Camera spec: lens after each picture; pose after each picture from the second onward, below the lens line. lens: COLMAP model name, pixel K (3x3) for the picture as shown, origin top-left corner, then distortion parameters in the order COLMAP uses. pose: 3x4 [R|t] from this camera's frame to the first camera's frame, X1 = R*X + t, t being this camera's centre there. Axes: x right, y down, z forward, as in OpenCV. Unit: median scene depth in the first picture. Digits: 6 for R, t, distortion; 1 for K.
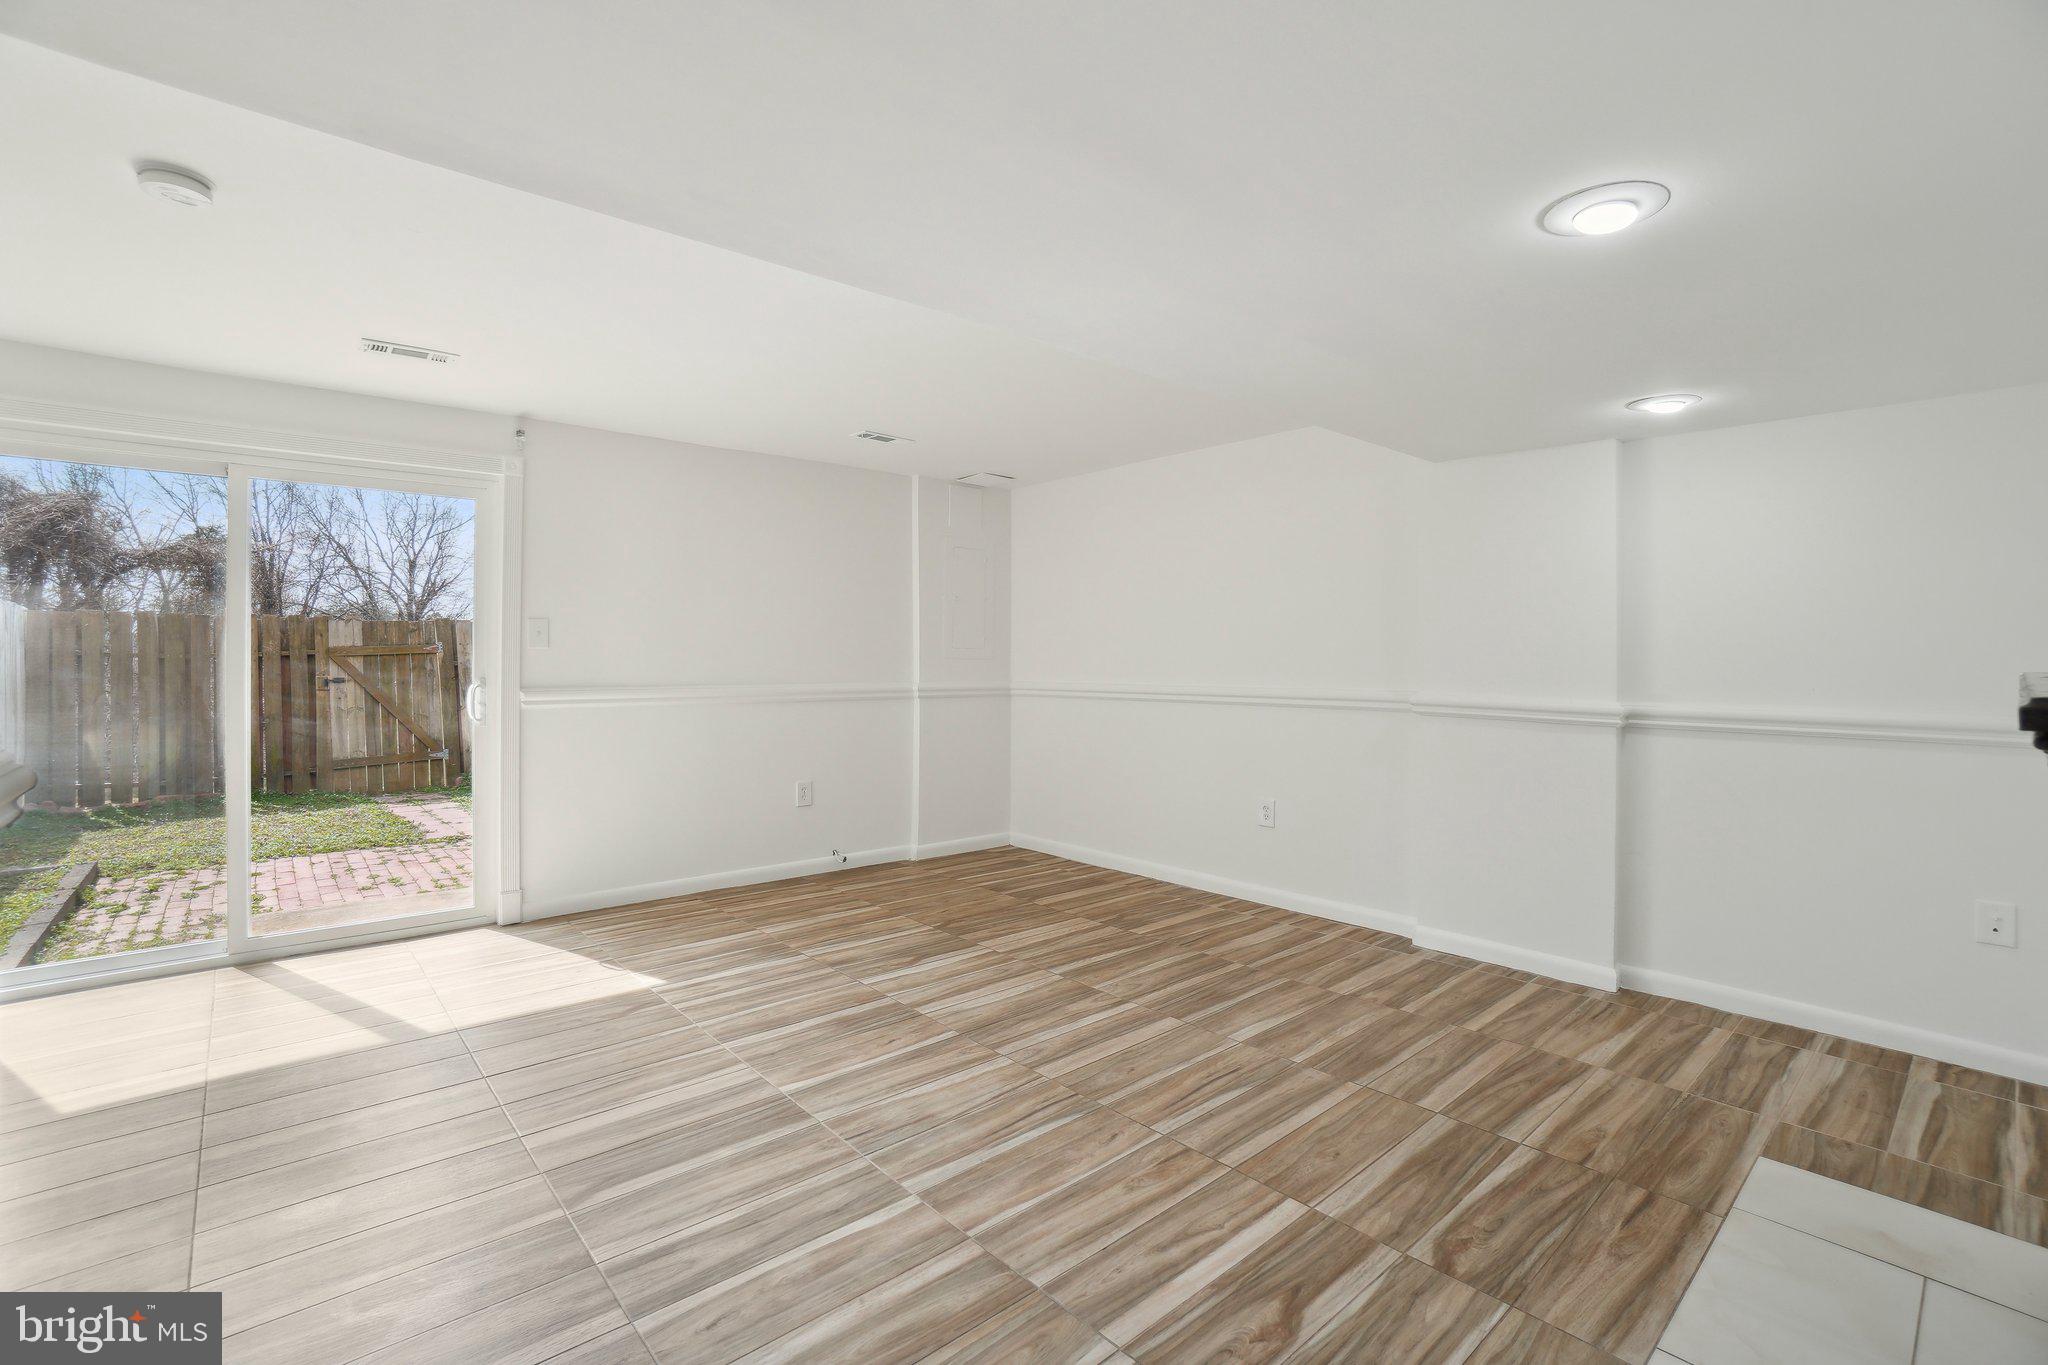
lens RADIAL K [[907.0, 0, 1029.0], [0, 907.0, 682.9], [0, 0, 1]] dist [-0.045173, 0.001264]
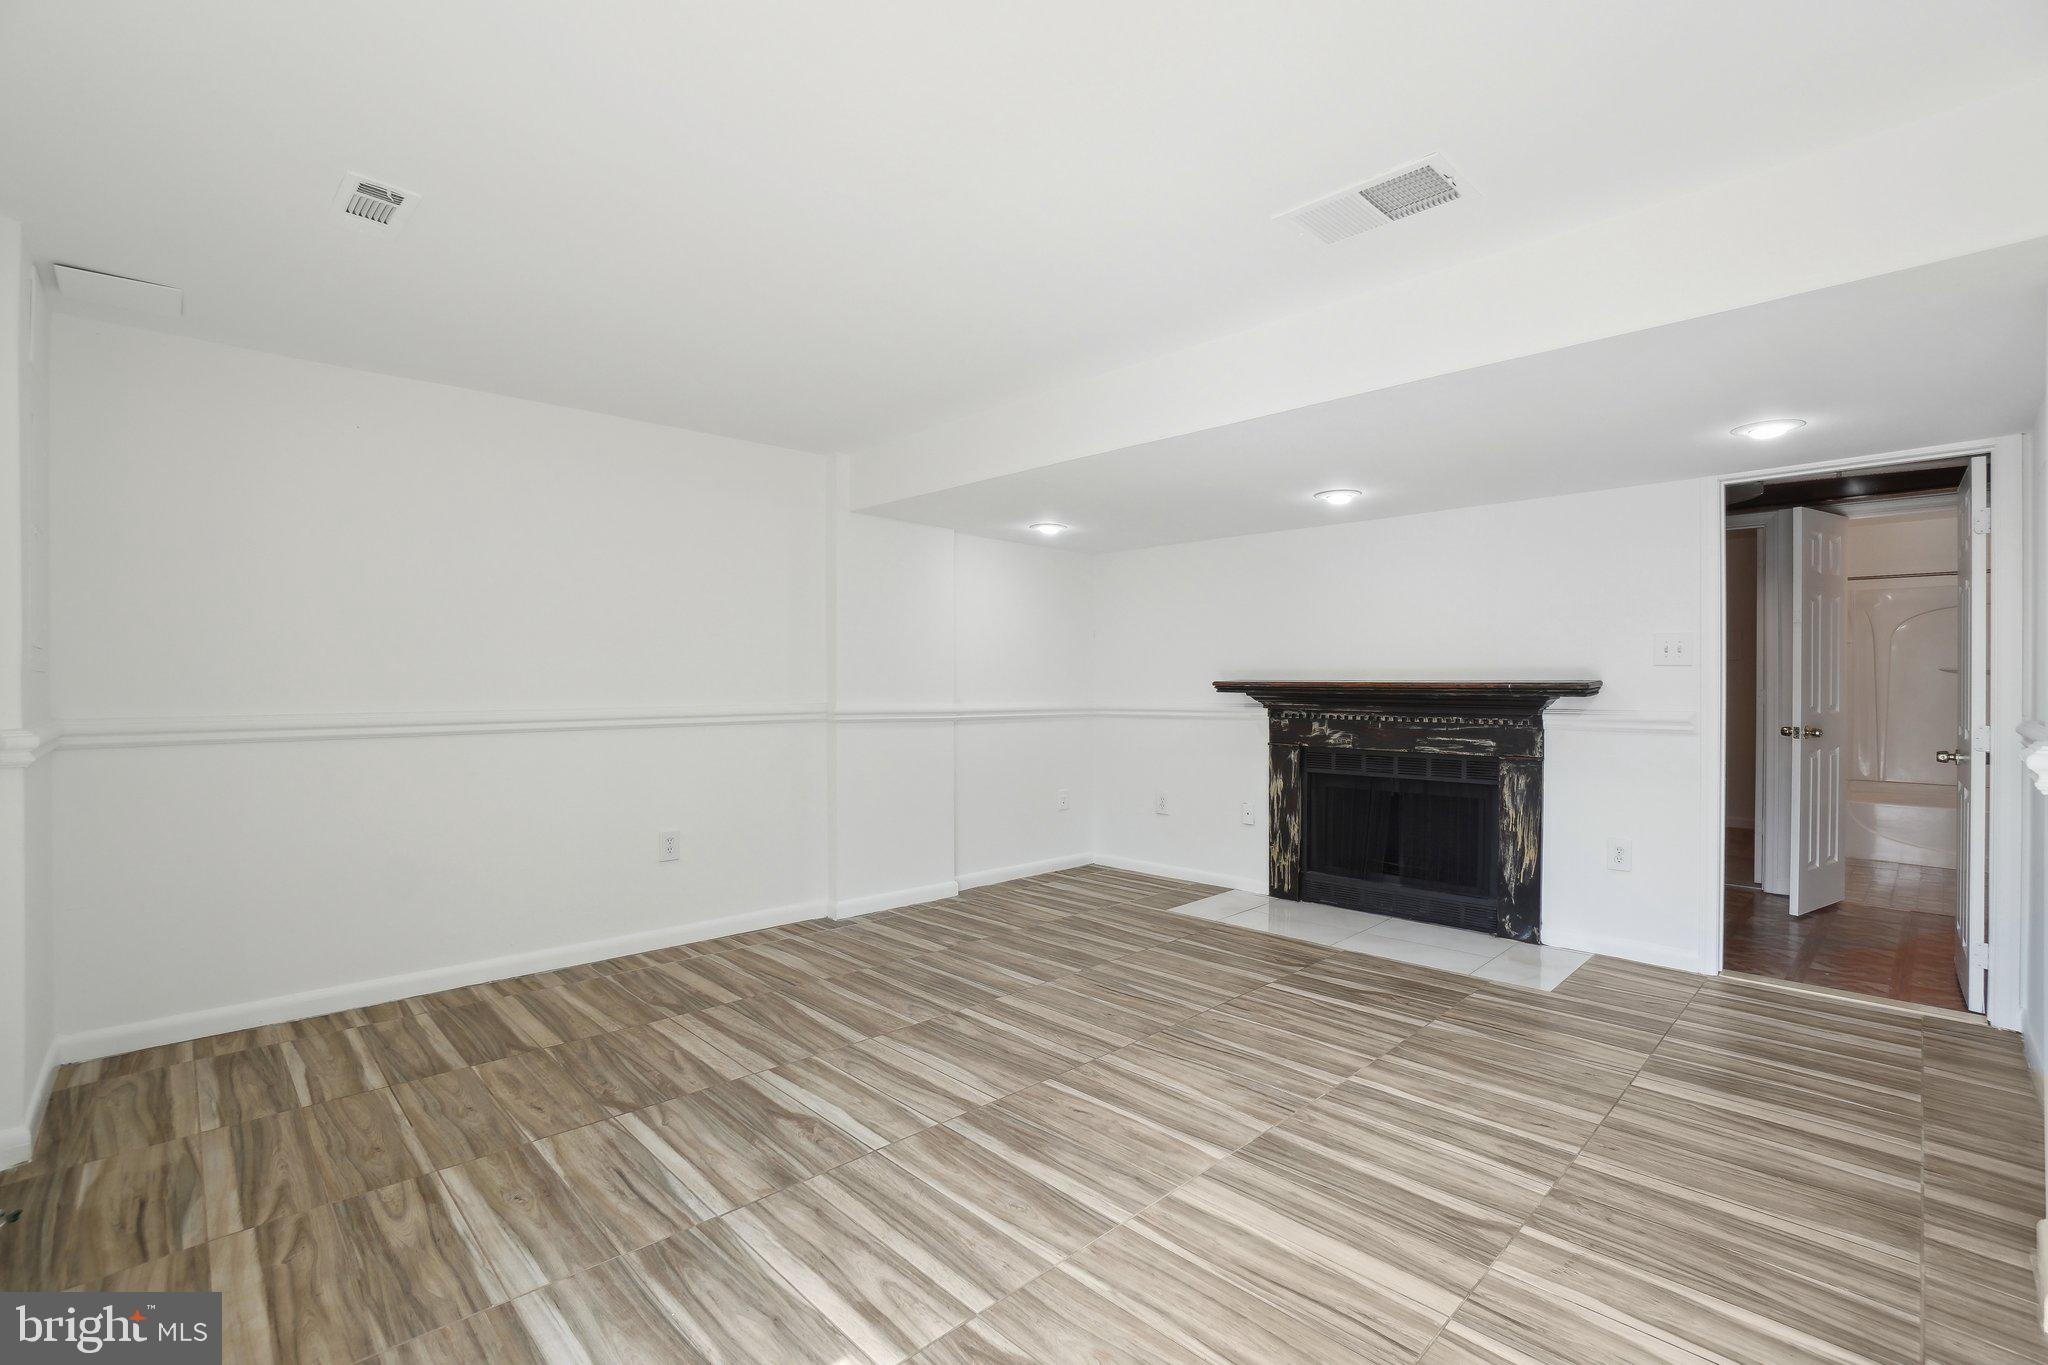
lens RADIAL K [[907.0, 0, 1023.3], [0, 907.0, 678.3], [0, 0, 1]] dist [-0.045173, 0.001264]
pose [[-0.038508, 0.002560, 0.999255, -0.955345], [0.022287, 0.999750, -0.001703, -0.016954], [-0.999010, 0.022205, -0.038555, 1.013846]]
